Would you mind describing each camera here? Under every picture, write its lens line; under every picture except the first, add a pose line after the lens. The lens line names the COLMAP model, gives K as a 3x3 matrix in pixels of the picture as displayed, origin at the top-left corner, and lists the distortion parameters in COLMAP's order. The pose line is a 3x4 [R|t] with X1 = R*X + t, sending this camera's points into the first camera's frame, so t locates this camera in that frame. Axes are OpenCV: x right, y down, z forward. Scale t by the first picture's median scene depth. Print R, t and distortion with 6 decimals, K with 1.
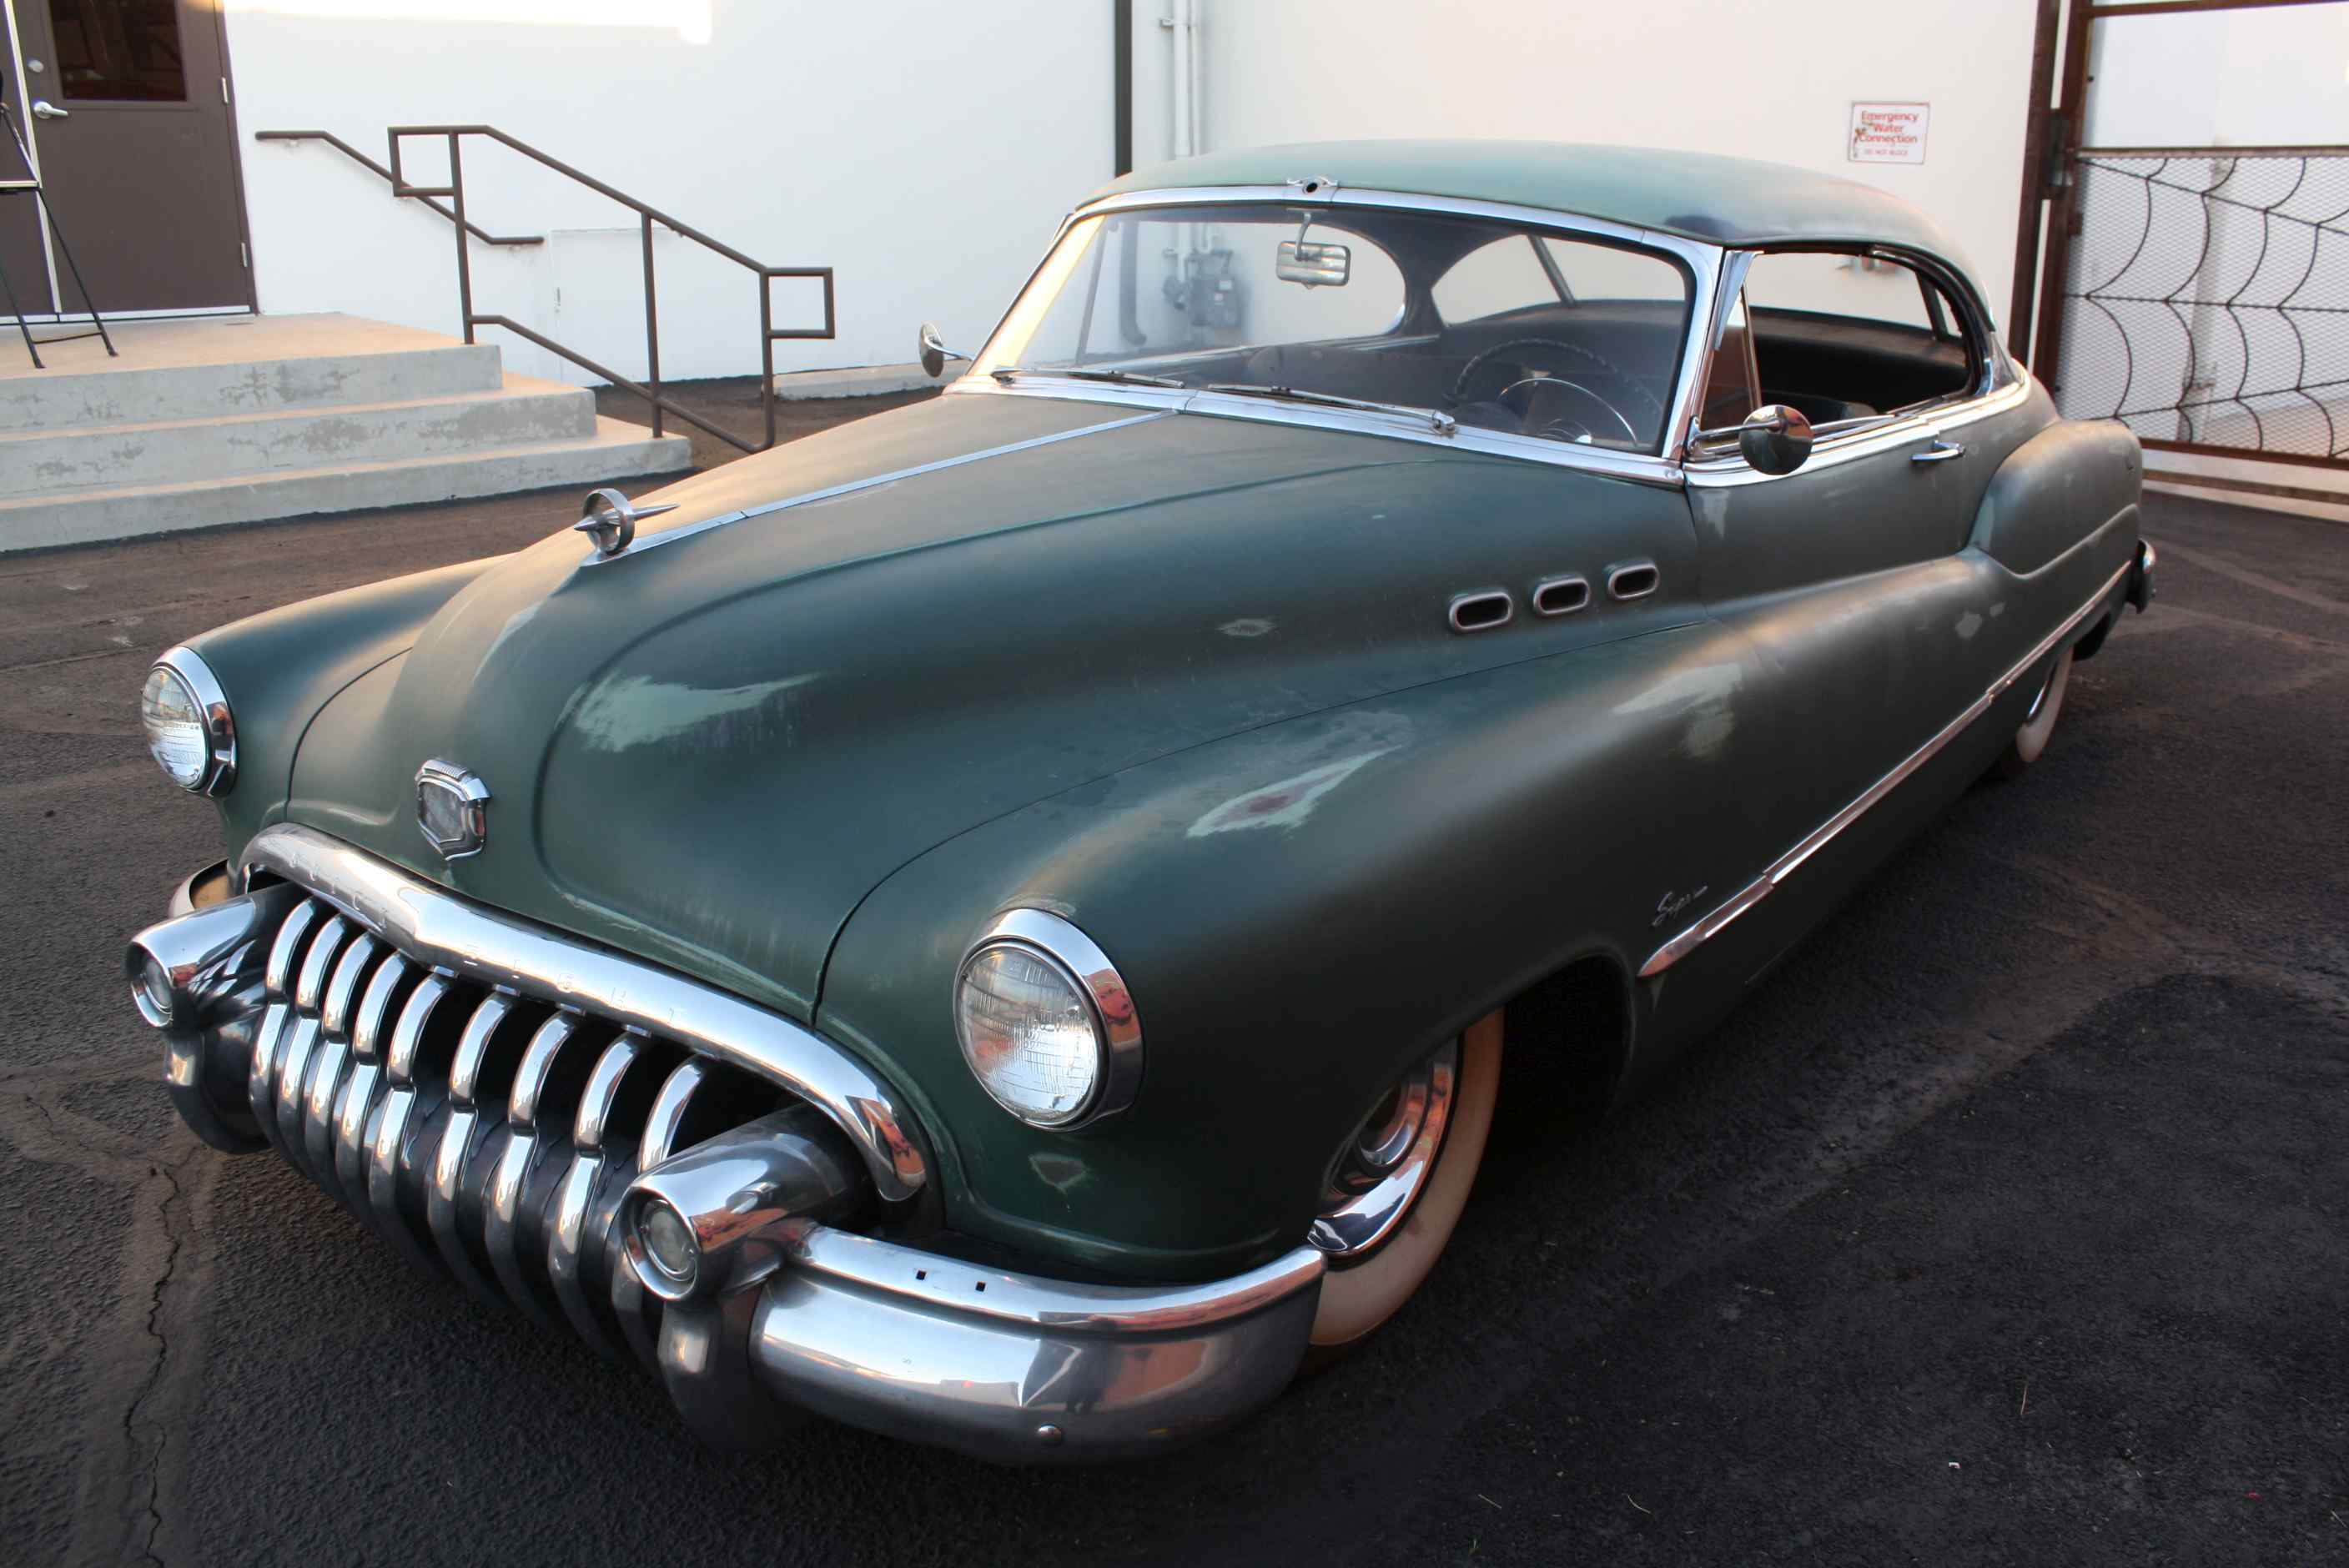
lens RADIAL K [[1960.3, 0, 1187.0], [0, 1960.3, 766.3], [0, 0, 1]] dist [-0.157104, 0.127966]
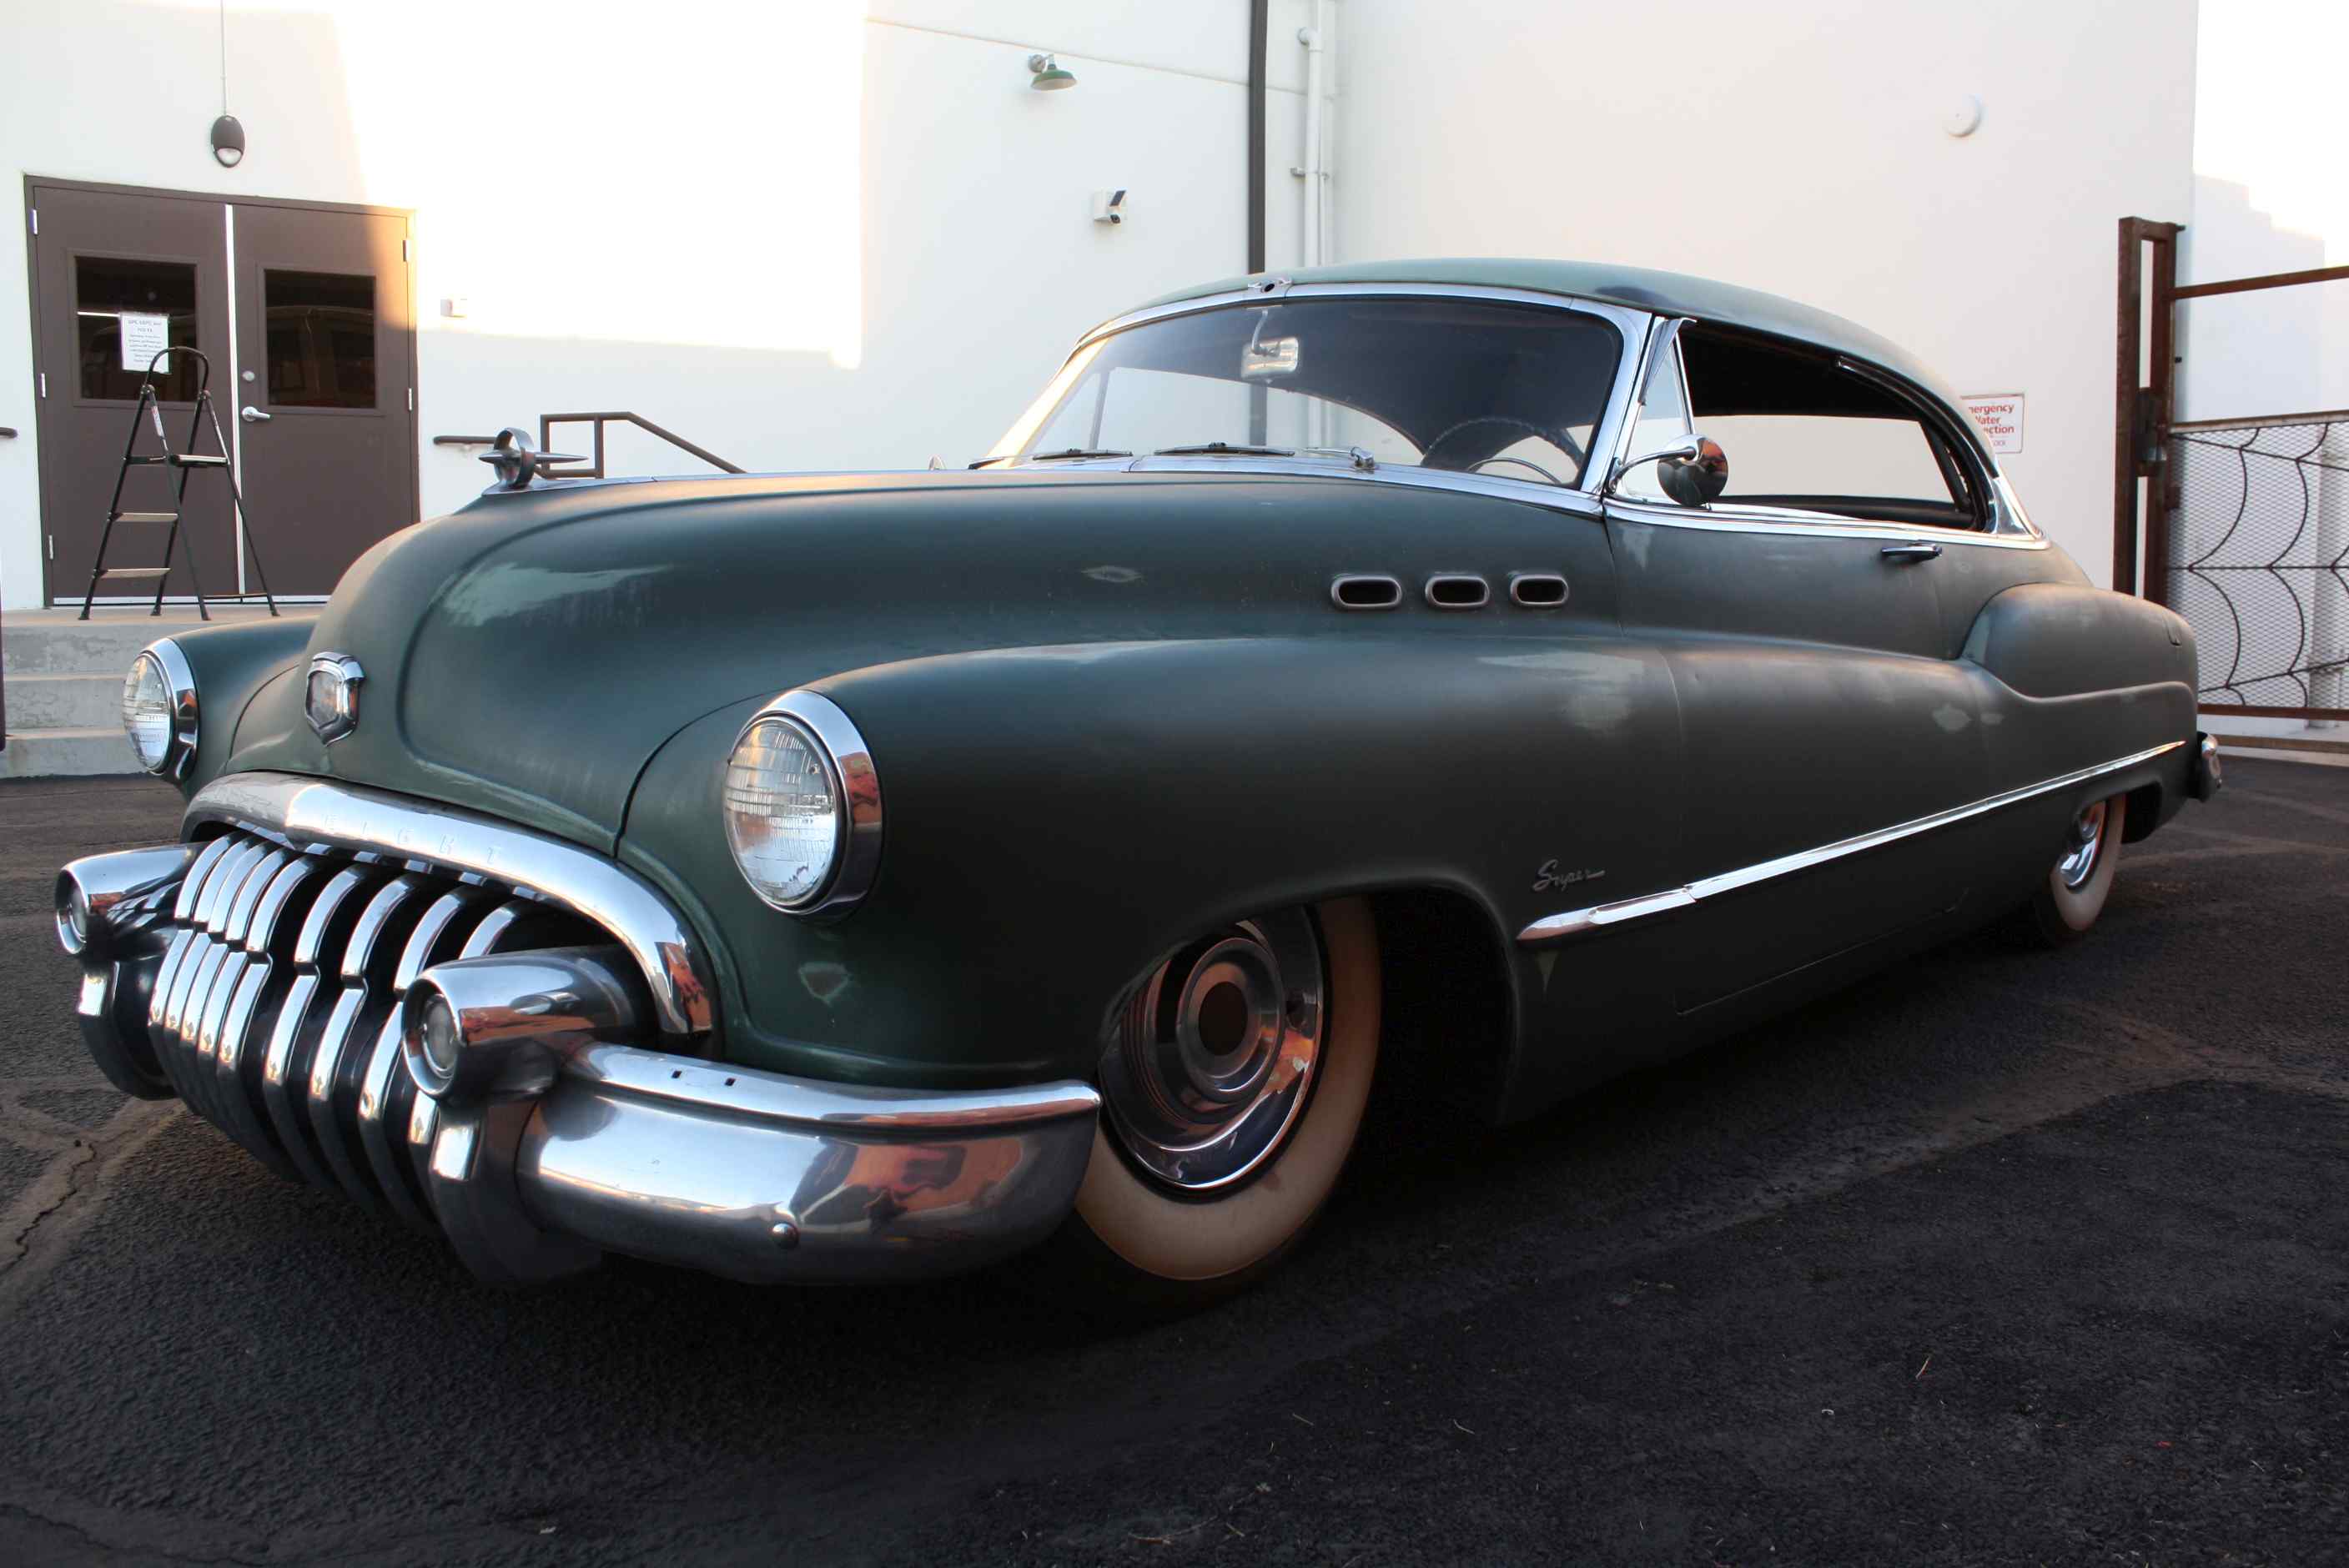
lens RADIAL K [[1960.3, 0, 1190.1], [0, 1960.3, 771.6], [0, 0, 1]] dist [-0.157104, 0.127966]
pose [[0.995685, 0.006777, -0.092554, 0.144510], [-0.024906, 0.980255, -0.196160, 0.200511], [0.089397, 0.197619, 0.976194, 0.017372]]
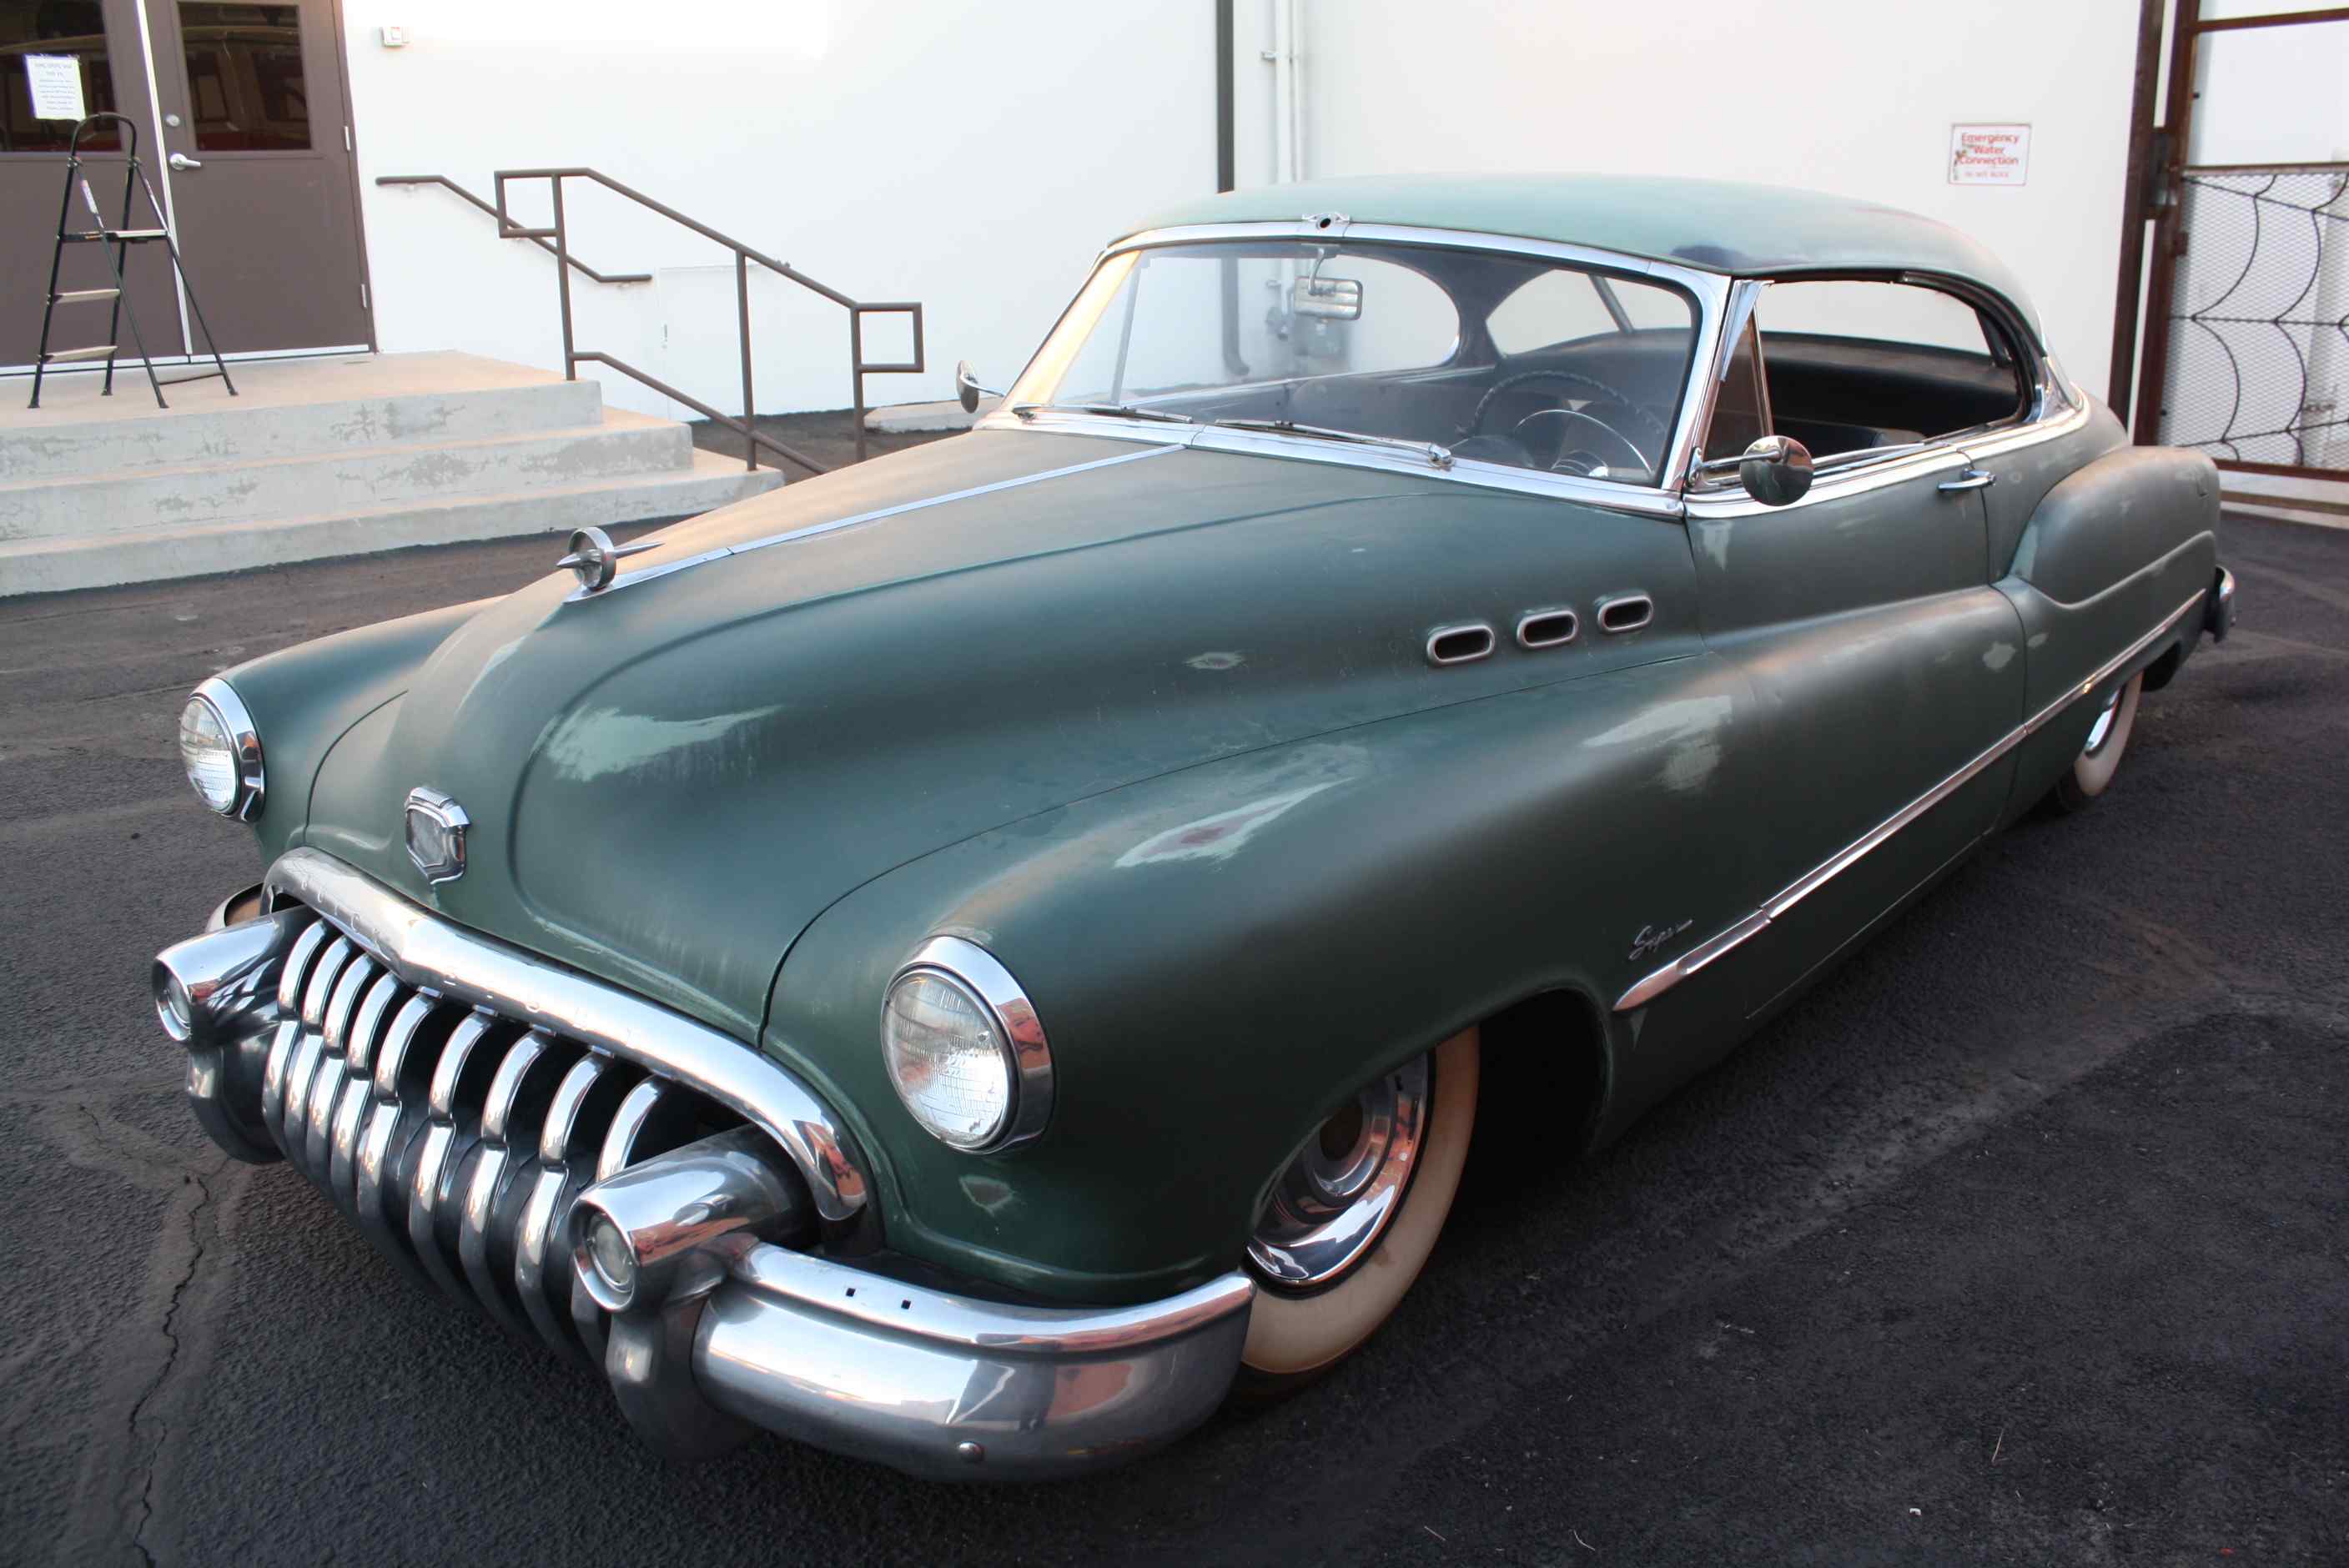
lens RADIAL K [[1960.3, 0, 1183.5], [0, 1960.3, 764.9], [0, 0, 1]] dist [-0.157104, 0.127966]
pose [[0.997636, 0.003213, -0.068644, 0.072663], [-0.004266, 0.999875, -0.015201, -0.001339], [0.068587, 0.015458, 0.997525, -0.009293]]
